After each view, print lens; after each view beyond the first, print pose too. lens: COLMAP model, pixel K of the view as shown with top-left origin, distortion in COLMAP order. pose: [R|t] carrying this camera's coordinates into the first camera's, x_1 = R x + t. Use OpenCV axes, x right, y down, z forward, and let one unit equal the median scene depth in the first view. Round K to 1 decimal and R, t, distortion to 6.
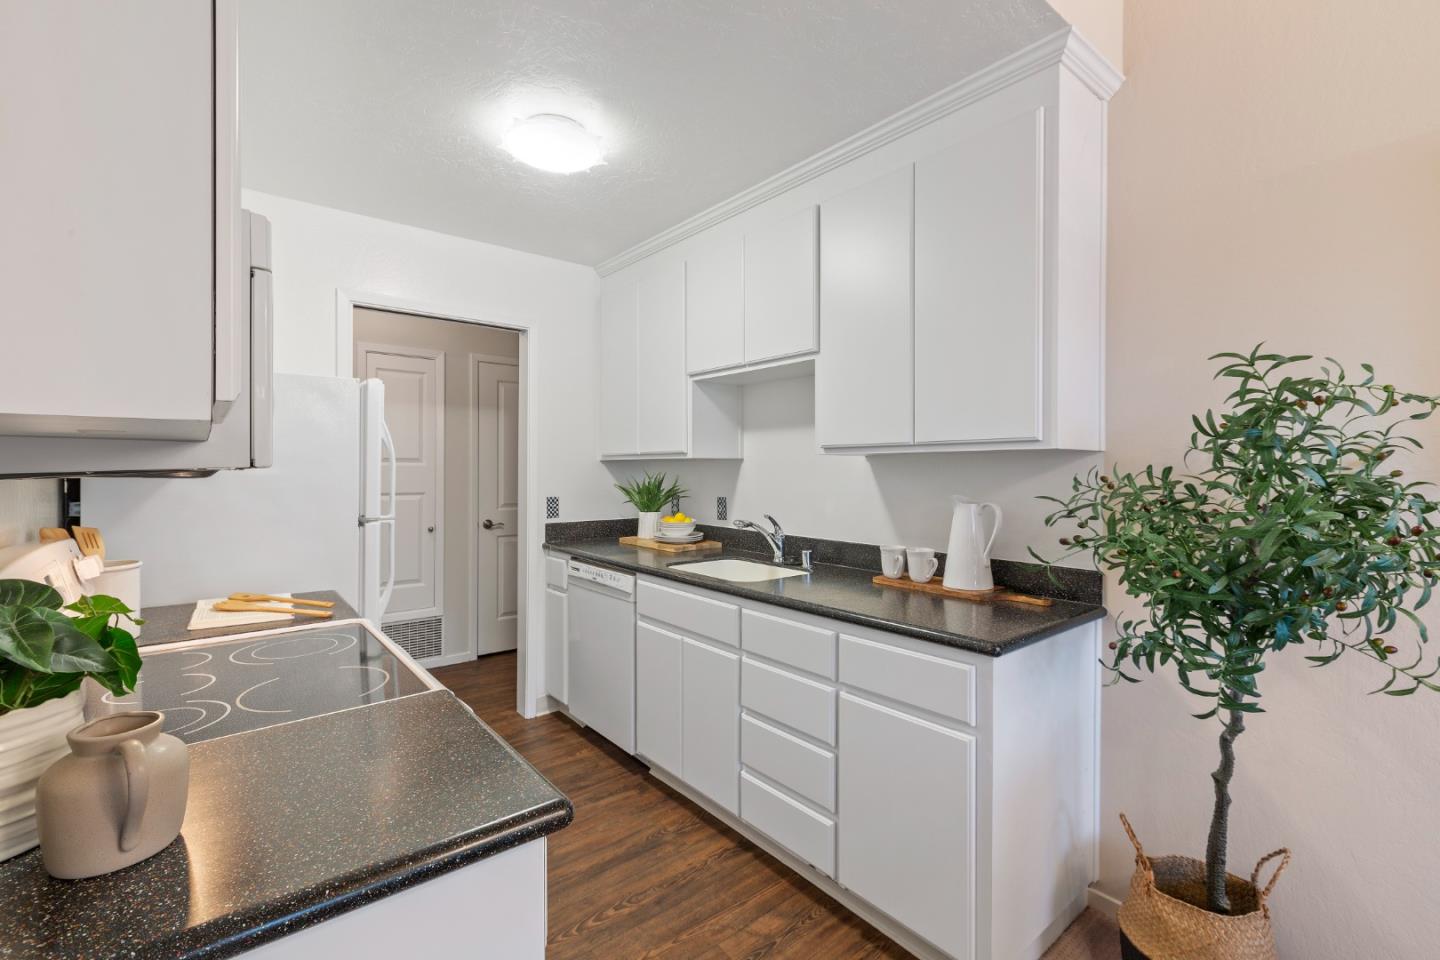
lens RADIAL K [[635.3, 0, 711.3], [0, 635.3, 472.4], [0, 0, 1]] dist [0.002548, 0.000728]
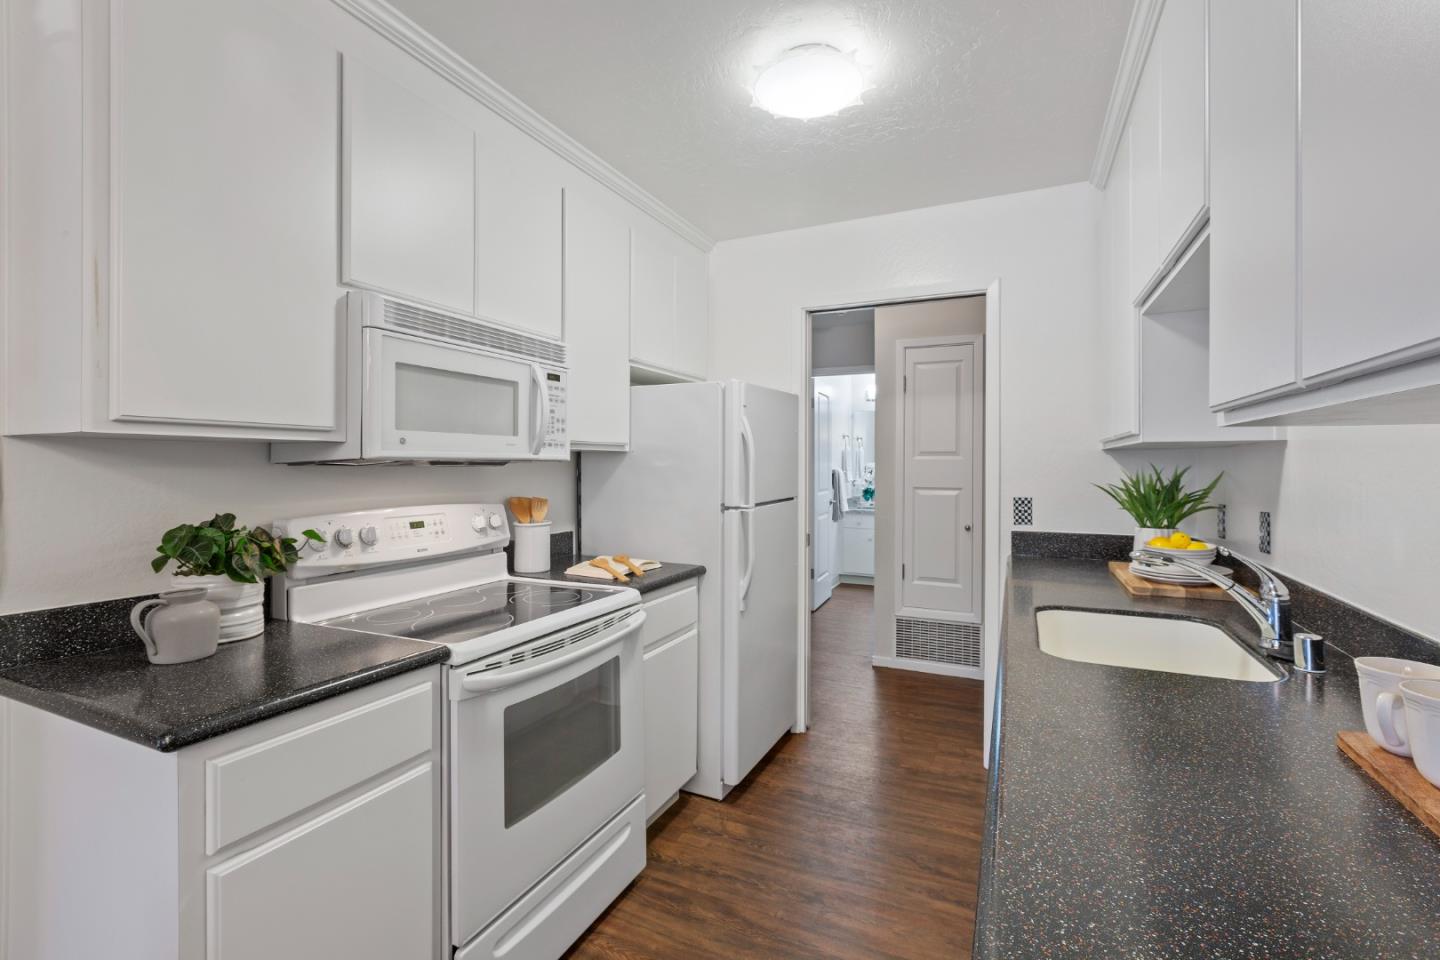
lens RADIAL K [[635.3, 0, 697.9], [0, 635.3, 464.6], [0, 0, 1]] dist [0.002548, 0.000728]
pose [[0.404593, -0.002712, -0.914493, 0.302101], [-0.003635, 0.999983, -0.004574, 0.003554], [0.914490, 0.005175, 0.404576, 0.325213]]
